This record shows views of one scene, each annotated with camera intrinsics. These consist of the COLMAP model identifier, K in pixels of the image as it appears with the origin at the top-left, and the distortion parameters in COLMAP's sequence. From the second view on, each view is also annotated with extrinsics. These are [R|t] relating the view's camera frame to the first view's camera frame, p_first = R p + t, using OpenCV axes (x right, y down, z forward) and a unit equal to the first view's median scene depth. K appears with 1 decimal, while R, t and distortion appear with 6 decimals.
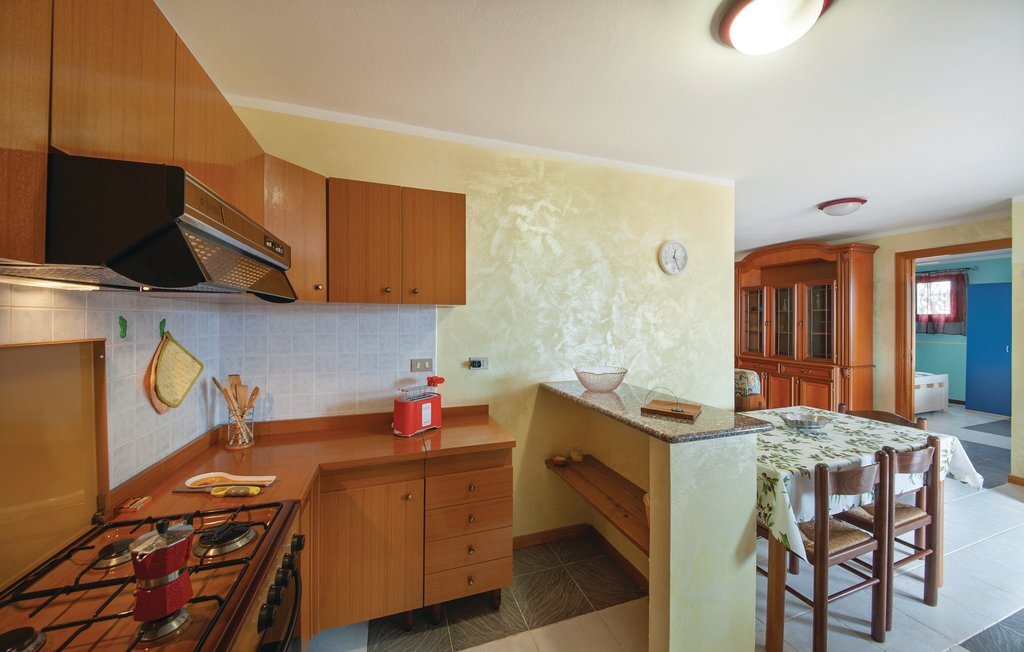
lens RADIAL K [[367.9, 0, 515.4], [0, 367.9, 320.5], [0, 0, 1]] dist [0.019459, -0.009615]
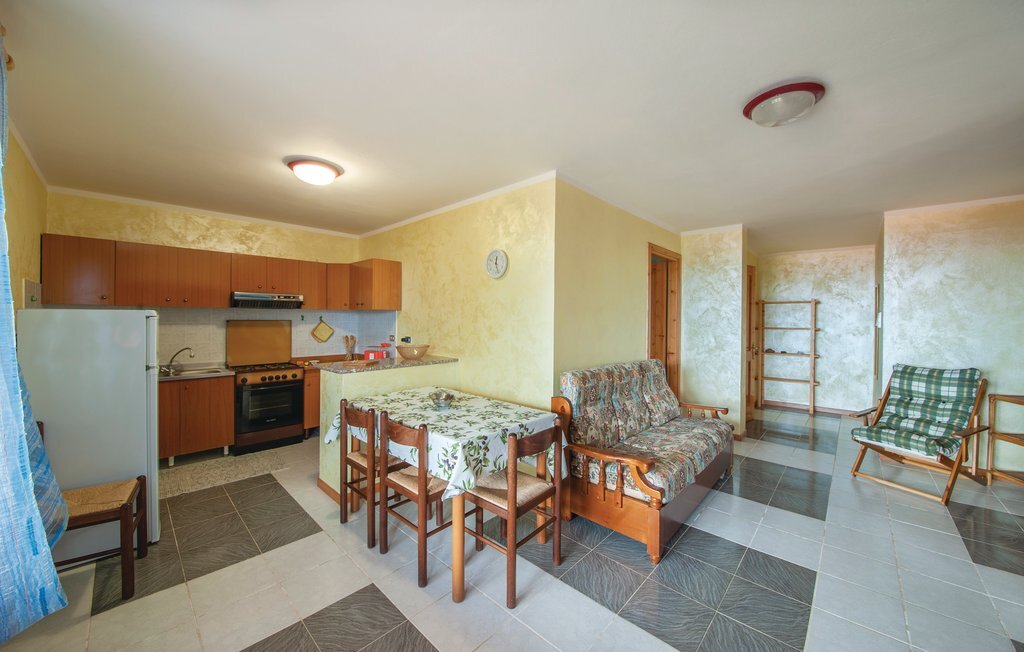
lens RADIAL K [[367.9, 0, 515.4], [0, 367.9, 320.5], [0, 0, 1]] dist [0.019459, -0.009615]
pose [[0.460569, 0.006046, -0.887603, 0.890709], [-0.006957, 0.999971, 0.003201, 0.004622], [0.887597, 0.004701, 0.460598, 0.303431]]
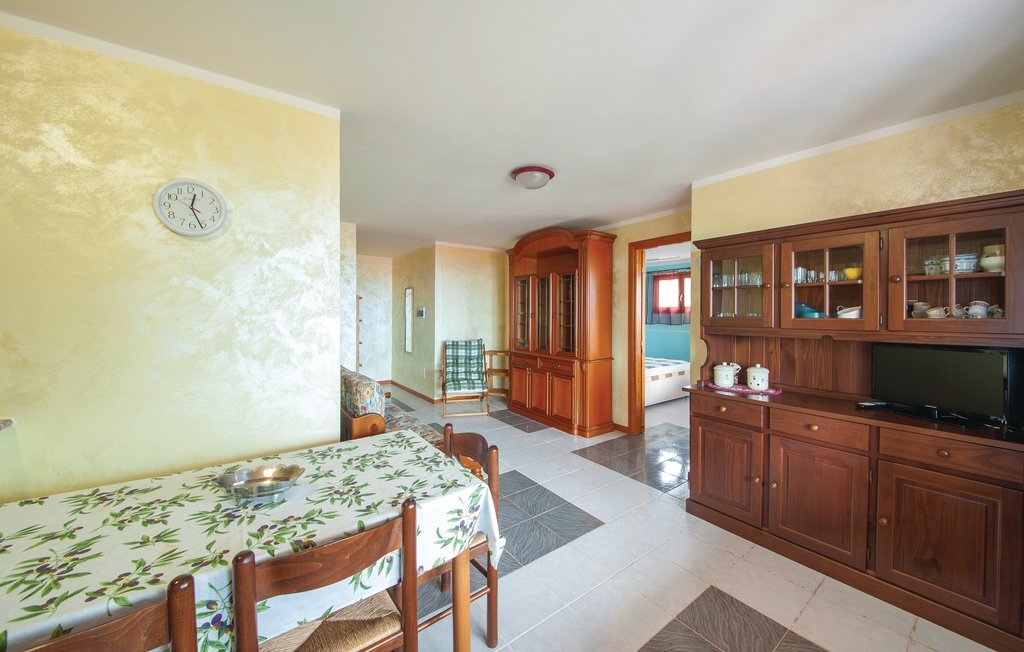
lens RADIAL K [[367.9, 0, 515.4], [0, 367.9, 320.5], [0, 0, 1]] dist [0.019459, -0.009615]
pose [[0.958591, -0.005881, 0.284726, 0.453734], [0.000161, 0.999798, 0.020109, 0.002491], [-0.284787, -0.019231, 0.958398, 0.148913]]
